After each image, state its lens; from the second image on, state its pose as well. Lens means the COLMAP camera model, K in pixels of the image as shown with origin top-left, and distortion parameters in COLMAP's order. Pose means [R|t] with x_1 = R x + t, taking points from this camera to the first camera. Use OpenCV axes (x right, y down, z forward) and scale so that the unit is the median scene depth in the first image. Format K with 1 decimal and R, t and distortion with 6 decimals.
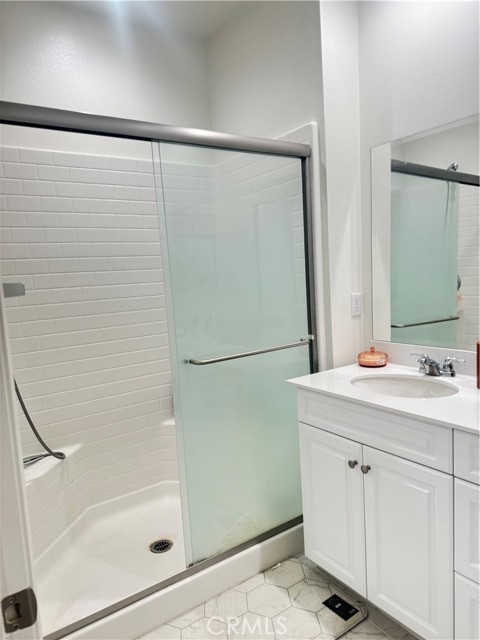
lens RADIAL K [[446.2, 0, 240.0], [0, 446.2, 320.0], [0, 0, 1]] dist [0.053770, -0.069022]
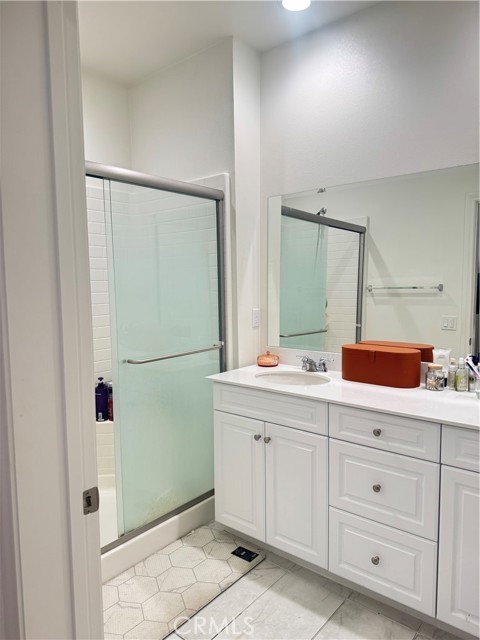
lens RADIAL K [[446.2, 0, 240.0], [0, 446.2, 320.0], [0, 0, 1]] dist [0.053770, -0.069022]
pose [[0.962940, 0.020938, 0.268902, -0.133776], [-0.011981, 0.999319, -0.034908, 0.018062], [-0.269449, 0.030392, 0.962535, -0.220929]]
